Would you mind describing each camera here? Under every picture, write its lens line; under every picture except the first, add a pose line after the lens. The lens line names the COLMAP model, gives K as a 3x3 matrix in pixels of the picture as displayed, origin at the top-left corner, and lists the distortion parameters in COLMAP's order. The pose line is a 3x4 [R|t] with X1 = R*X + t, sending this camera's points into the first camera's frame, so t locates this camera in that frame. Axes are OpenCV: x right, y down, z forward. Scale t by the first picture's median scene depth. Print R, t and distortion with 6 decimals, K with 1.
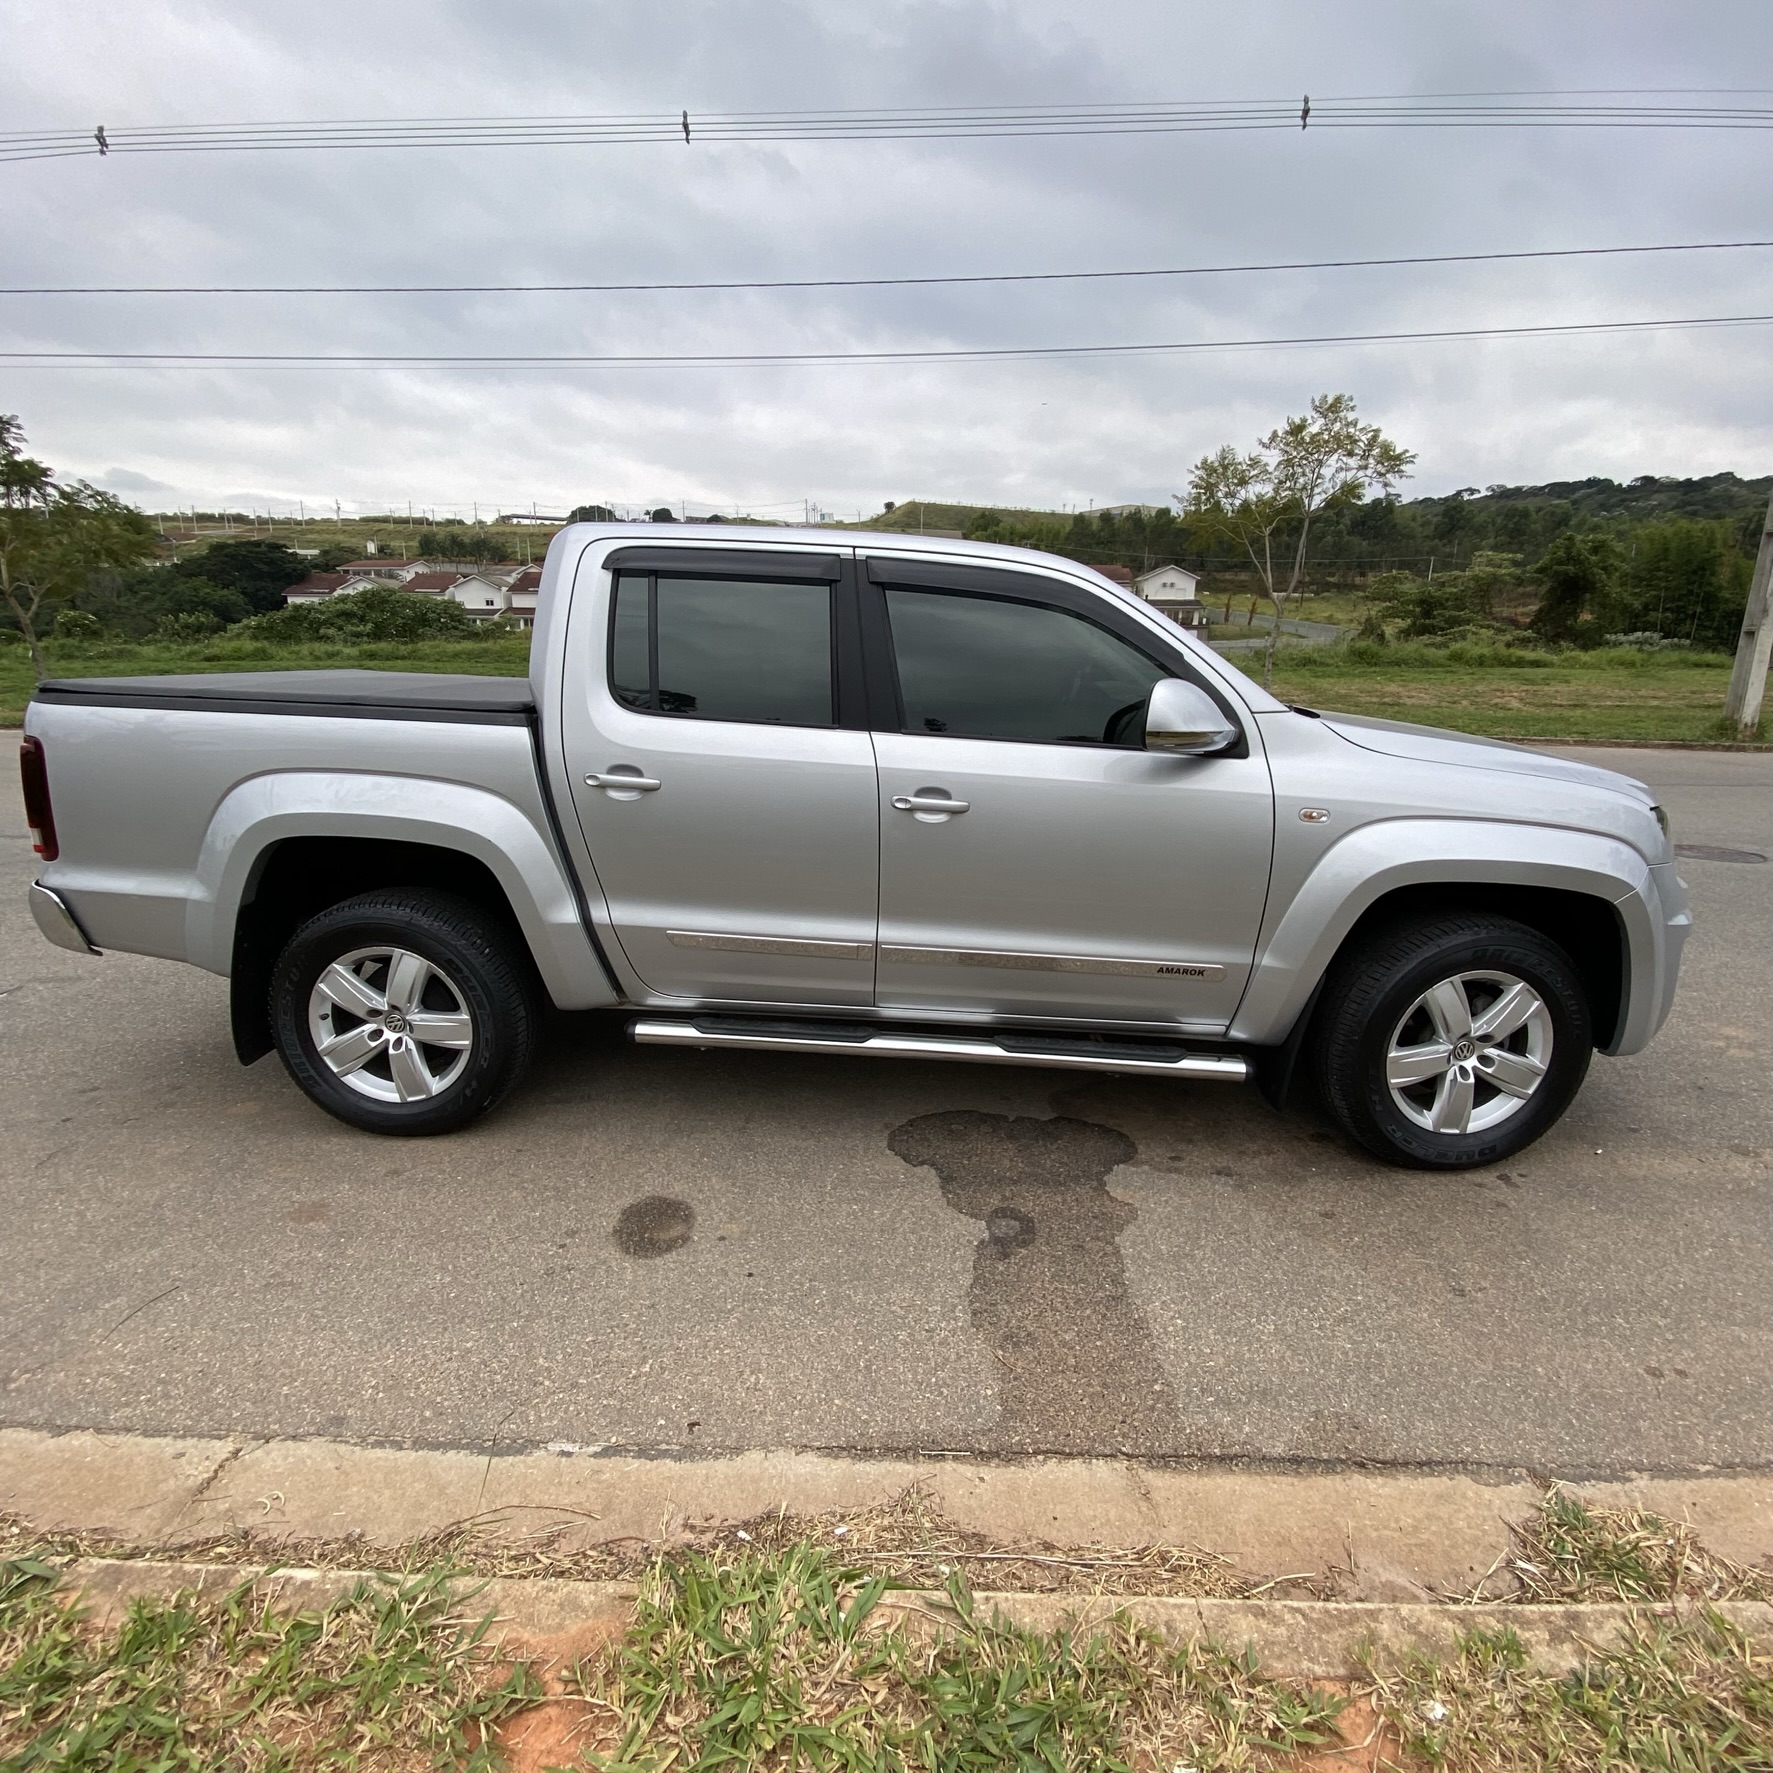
lens RADIAL K [[955.7, 0, 892.2], [0, 955.7, 890.3], [0, 0, 1]] dist [0.004324, -0.010547]
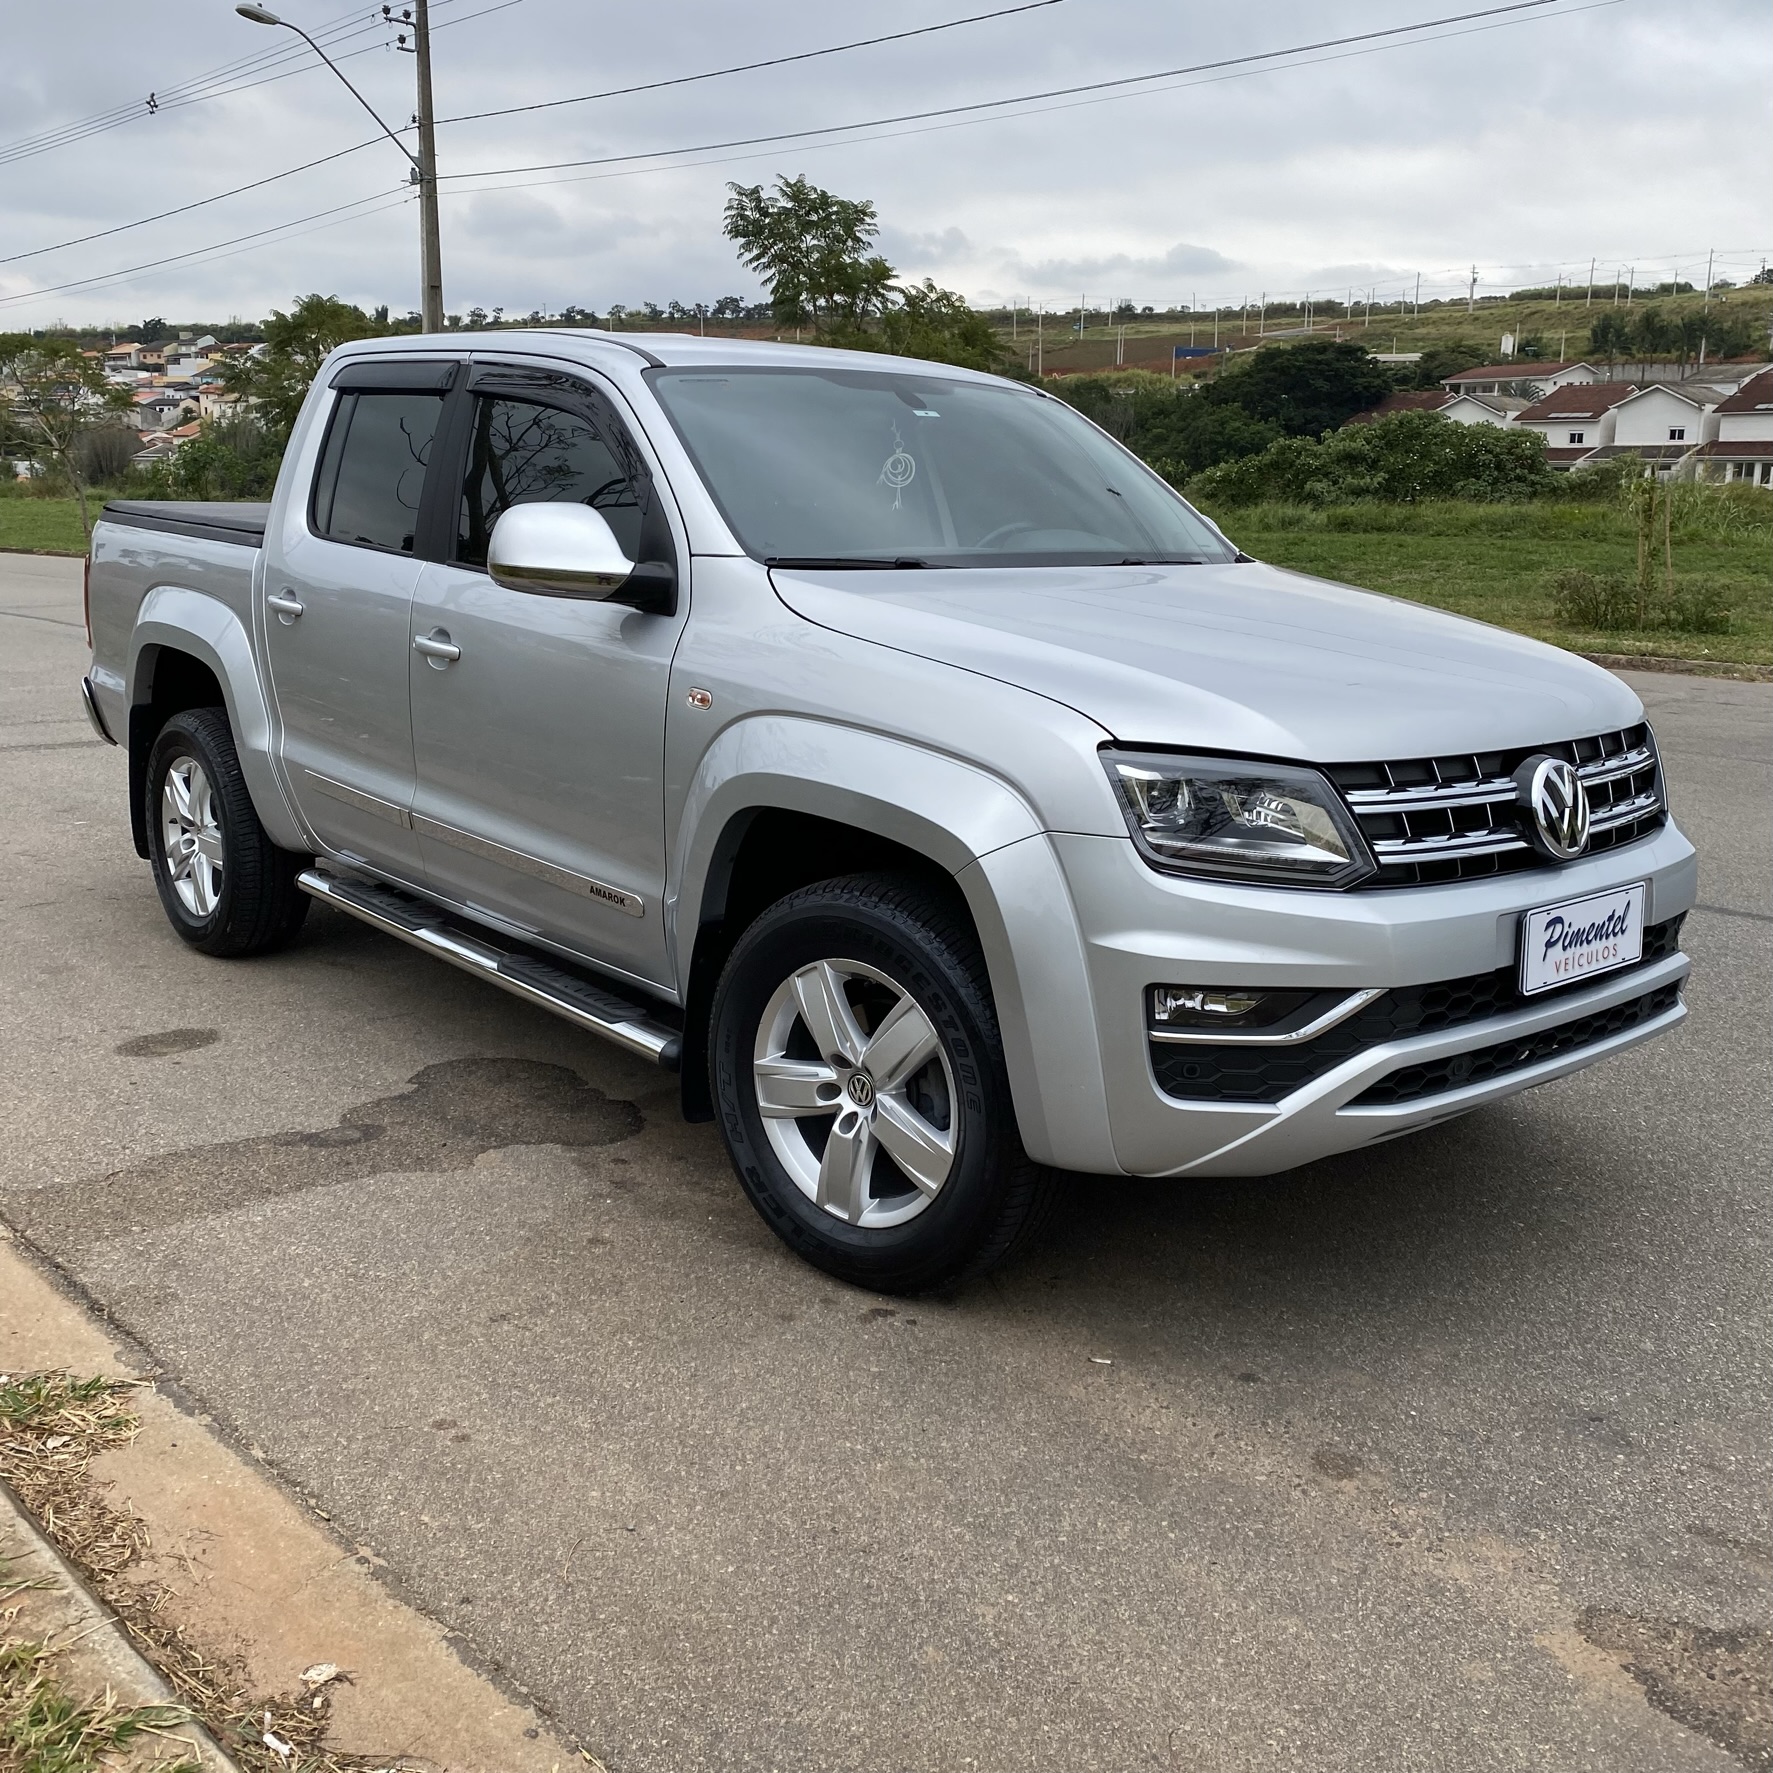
lens RADIAL K [[1809.6, 0, 894.8], [0, 1809.6, 894.9], [0, 0, 1]] dist [0.006883, 0.000000]
pose [[0.700705, 0.157577, -0.695832, 0.188000], [-0.188077, 0.981603, 0.032898, -0.000609], [0.688215, 0.107819, 0.717451, 0.018134]]
